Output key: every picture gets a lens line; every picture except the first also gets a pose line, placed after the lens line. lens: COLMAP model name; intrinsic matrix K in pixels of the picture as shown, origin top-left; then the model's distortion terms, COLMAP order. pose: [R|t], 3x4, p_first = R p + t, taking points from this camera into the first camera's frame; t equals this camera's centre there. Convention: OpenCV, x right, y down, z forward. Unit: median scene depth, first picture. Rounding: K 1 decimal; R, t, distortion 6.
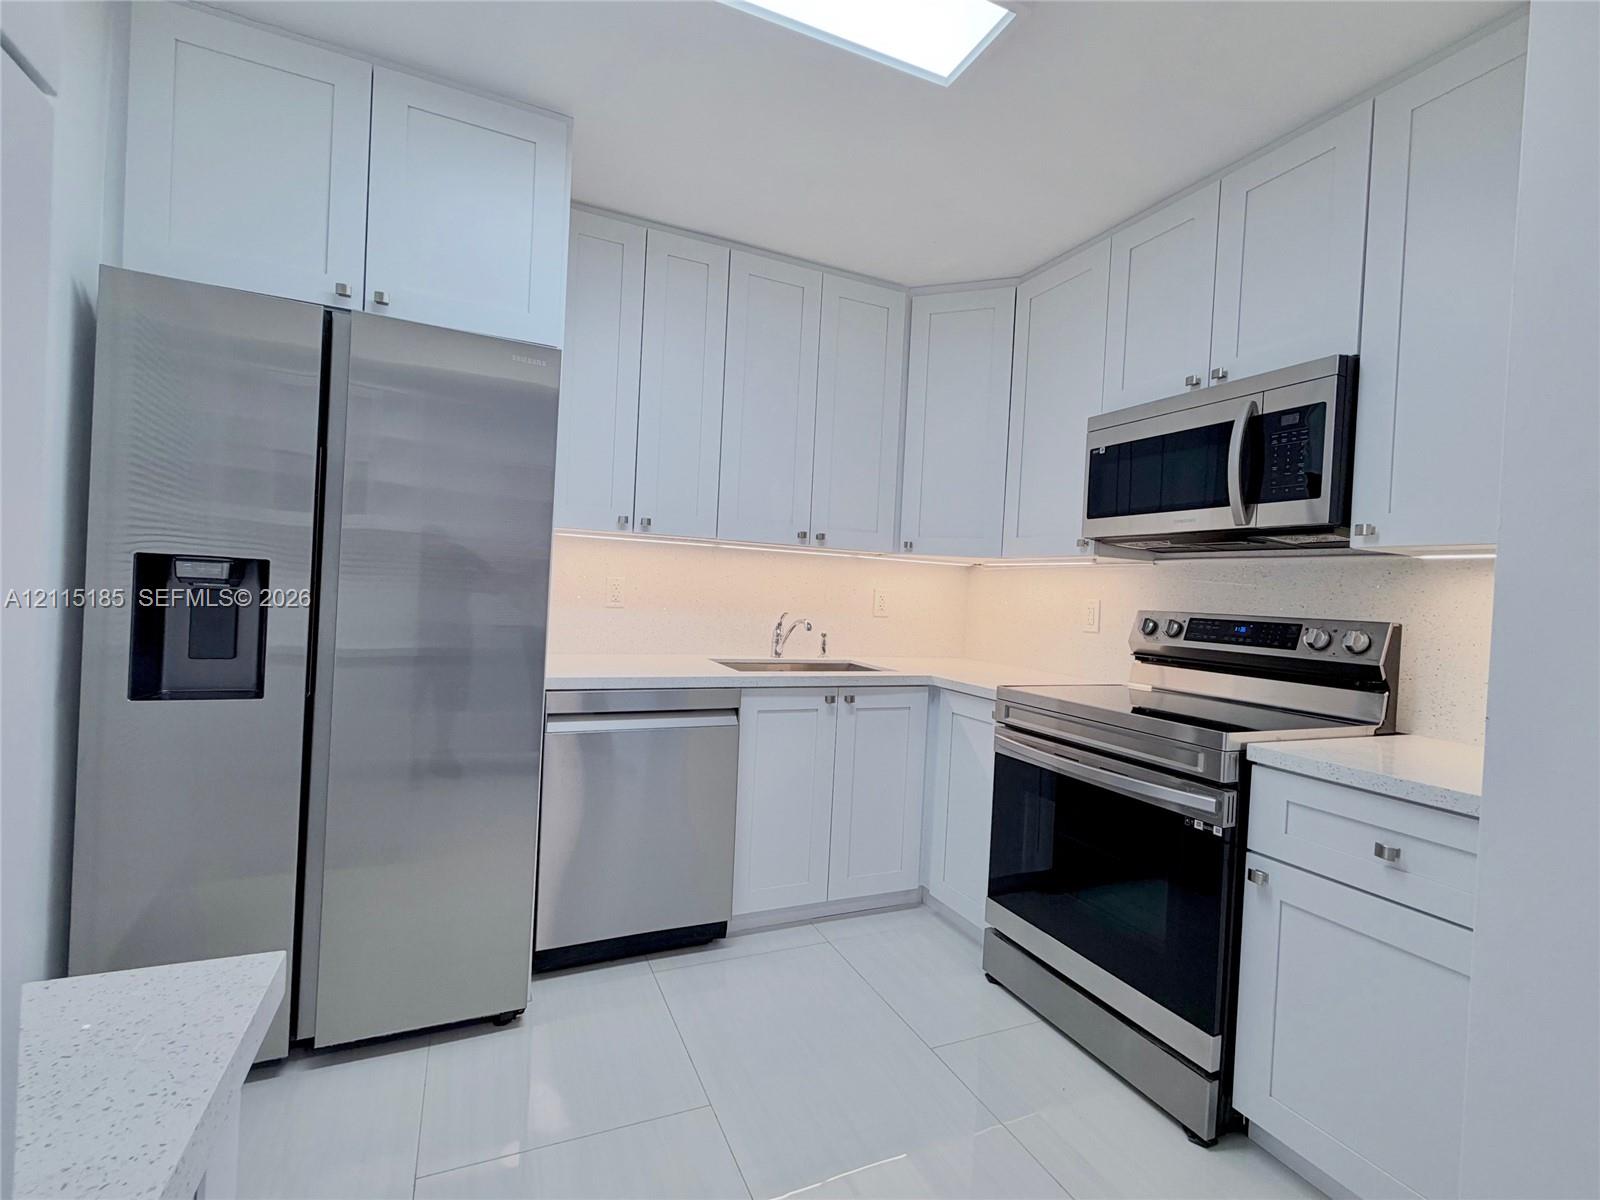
lens RADIAL K [[739.6, 0, 797.4], [0, 739.6, 594.6], [0, 0, 1]] dist [0.009058, 0.000433]
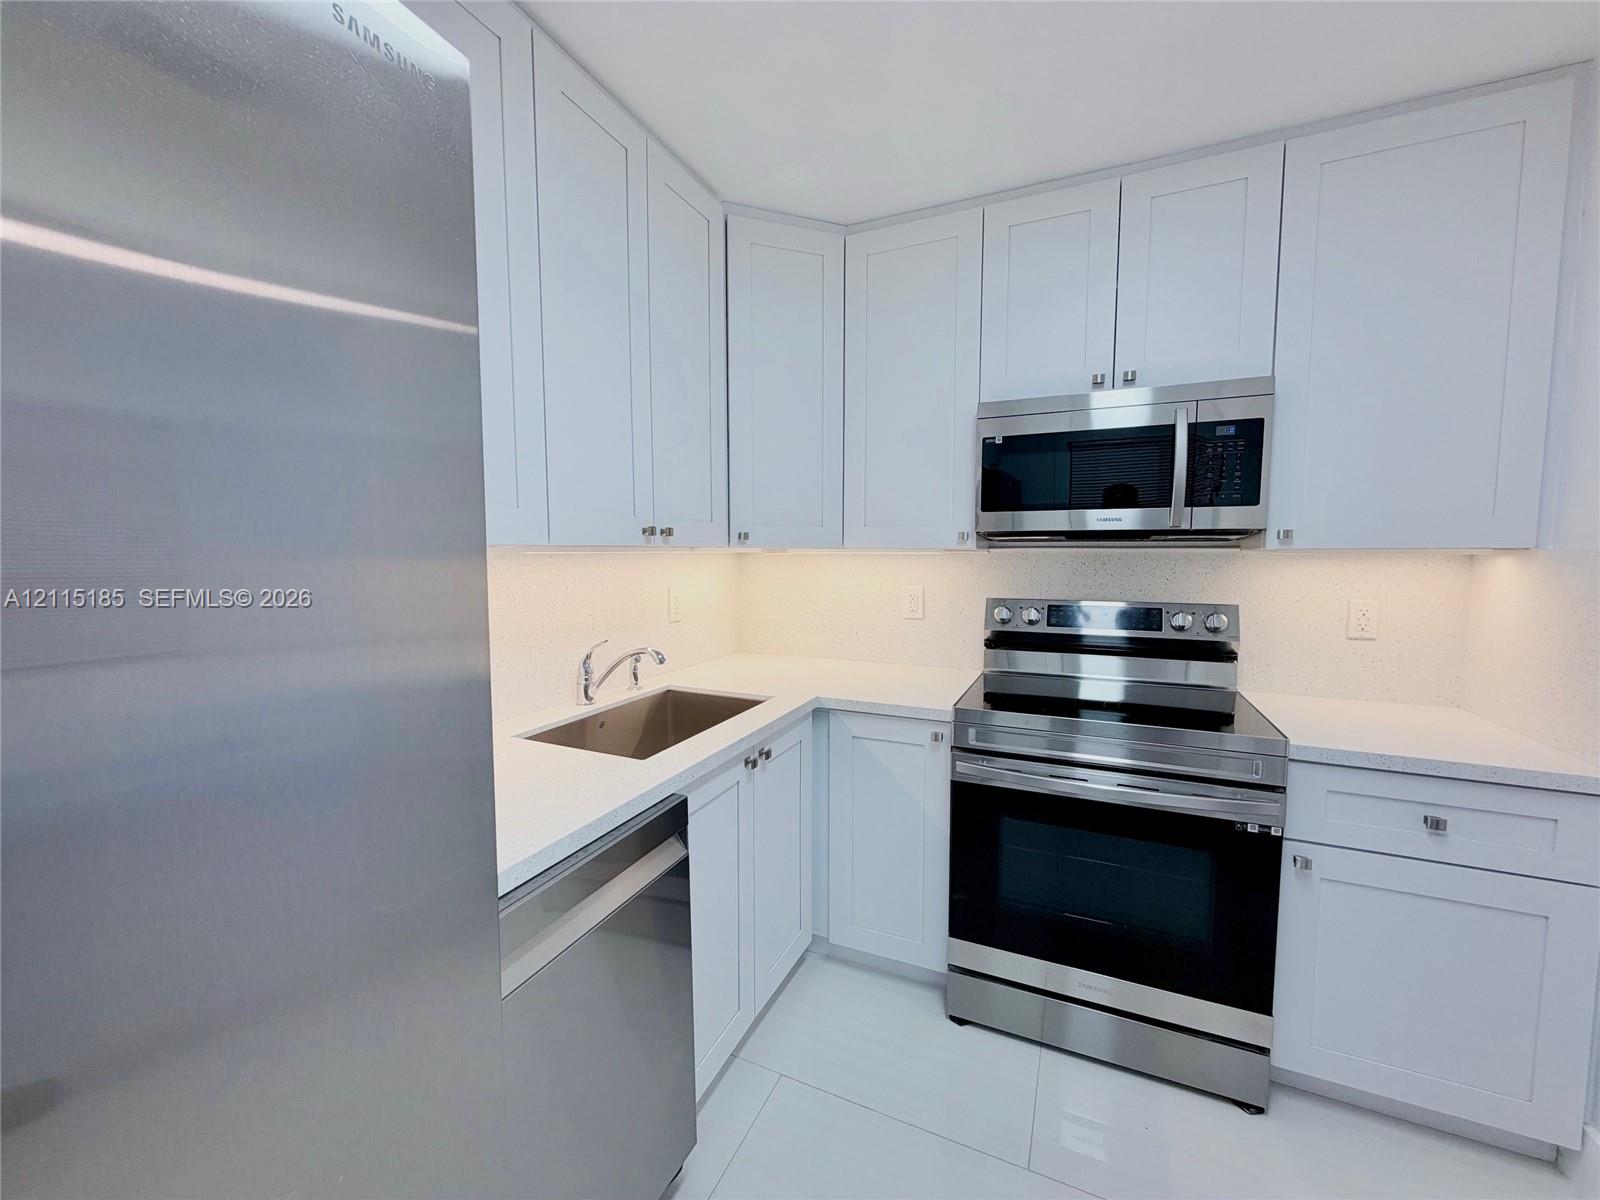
lens RADIAL K [[640.5, 0, 807.0], [0, 640.5, 599.0], [0, 0, 1]] dist [0.004593, 0.000902]
pose [[0.744109, -0.100695, 0.660425, -0.311777], [0.040182, 0.993531, 0.106210, -0.082037], [-0.666848, -0.052494, 0.743342, 0.497789]]
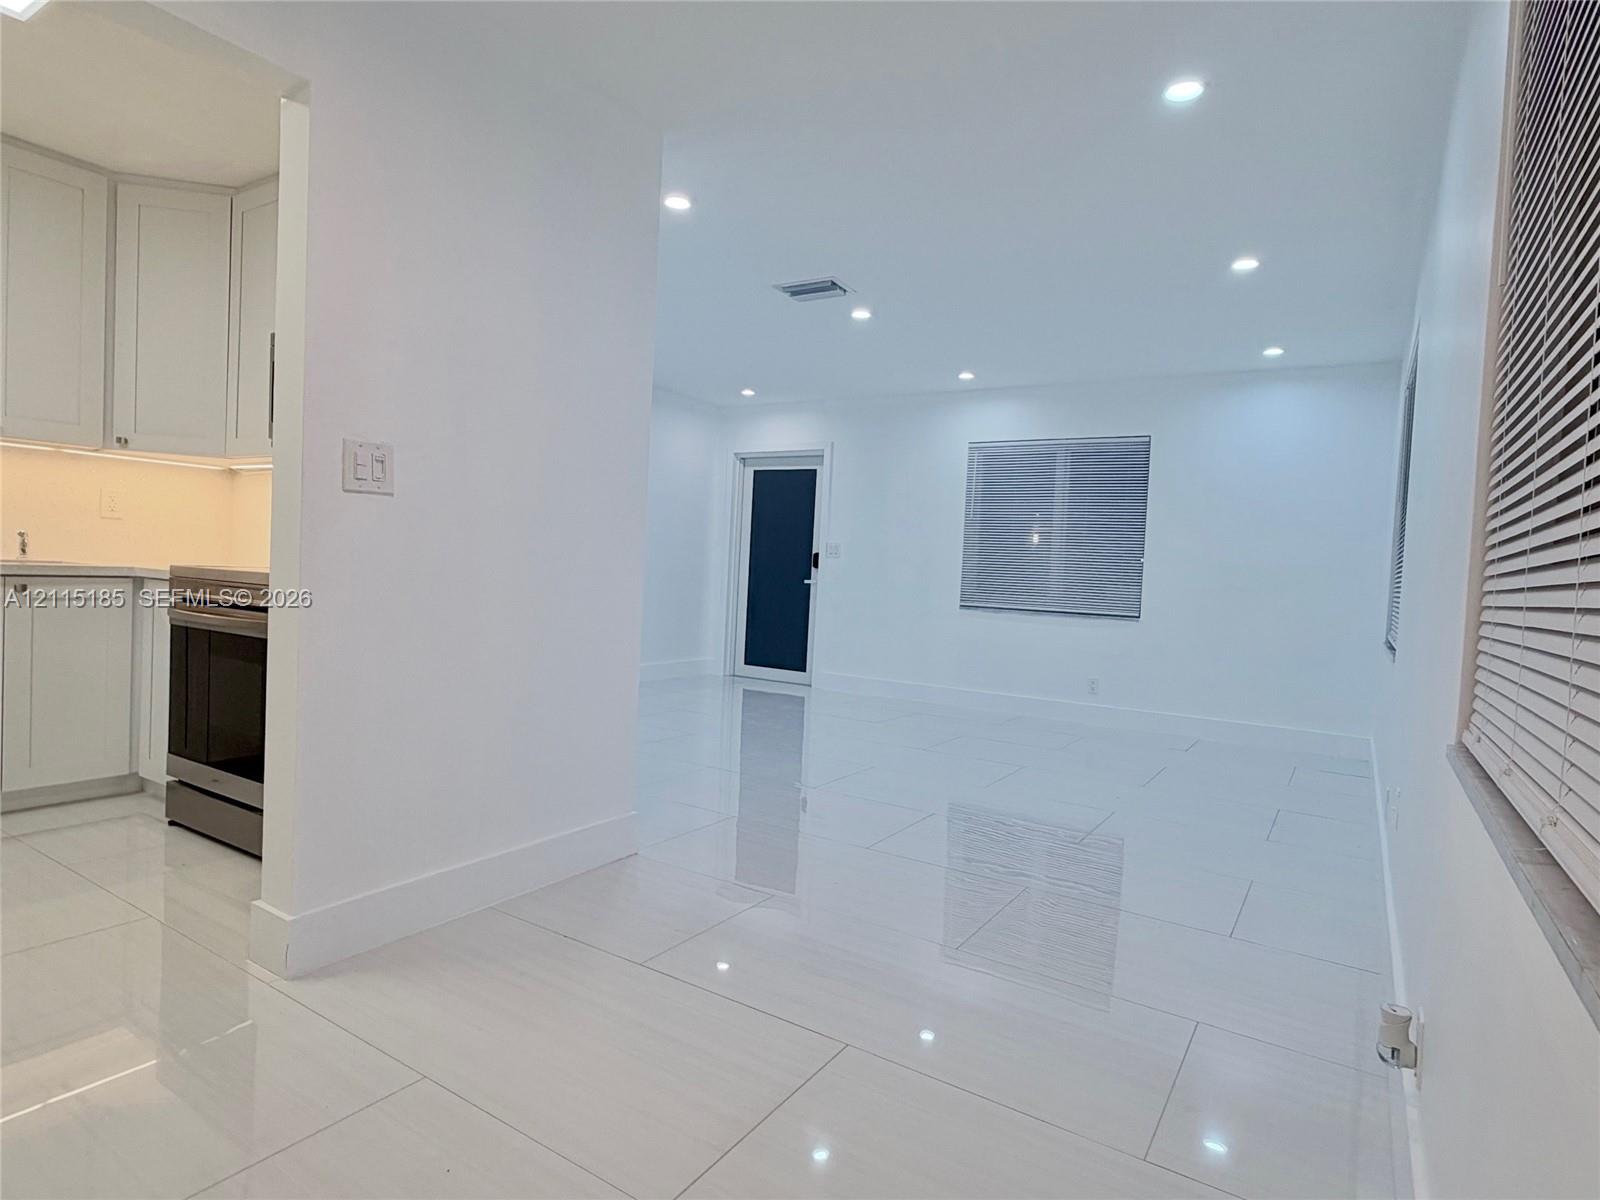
lens RADIAL K [[902.1, 0, 796.3], [0, 902.1, 591.7], [0, 0, 1]] dist [0.004345, 0.000988]
pose [[0.844397, -0.030727, 0.534836, 0.299658], [0.000704, 0.998417, 0.056248, 0.077280], [-0.535718, -0.047119, 0.843081, -0.586766]]
